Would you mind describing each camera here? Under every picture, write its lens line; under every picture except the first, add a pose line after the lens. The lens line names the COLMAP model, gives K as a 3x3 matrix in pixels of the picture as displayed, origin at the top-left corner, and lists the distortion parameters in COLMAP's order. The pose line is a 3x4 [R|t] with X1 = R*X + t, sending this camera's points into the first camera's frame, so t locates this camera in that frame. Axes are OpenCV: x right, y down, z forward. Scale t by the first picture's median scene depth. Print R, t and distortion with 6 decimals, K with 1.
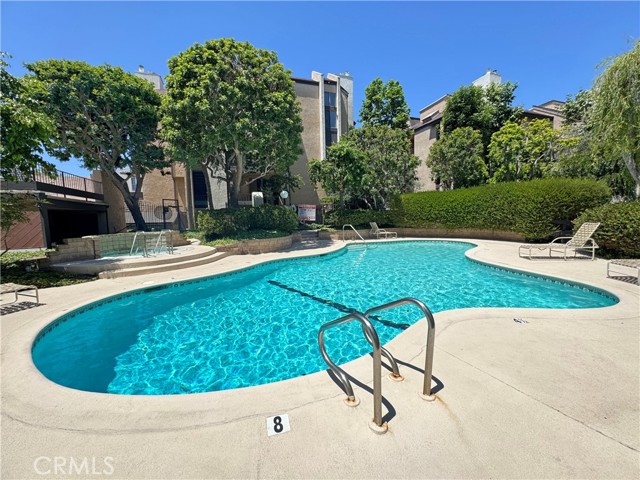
lens RADIAL K [[261.0, 0, 320.5], [0, 261.0, 238.6], [0, 0, 1]] dist [0.001902, 0.000108]
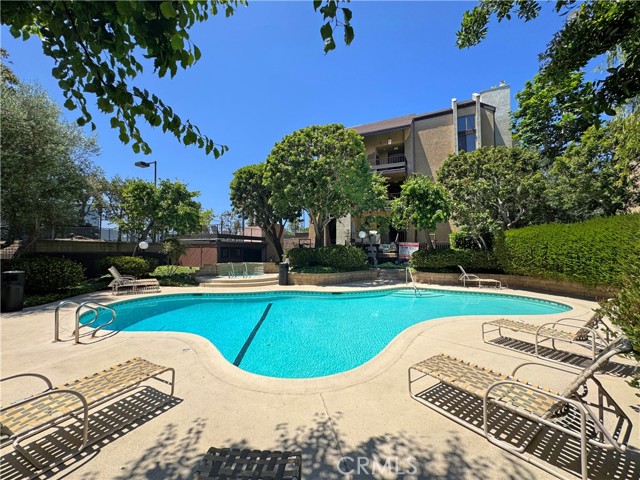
lens RADIAL K [[261.0, 0, 321.1], [0, 261.0, 241.9], [0, 0, 1]] dist [0.001902, 0.000108]
pose [[0.684658, 0.000442, -0.728864, 0.491705], [-0.077910, 0.994315, -0.072581, -0.042041], [0.724689, 0.106479, 0.680800, 0.119733]]
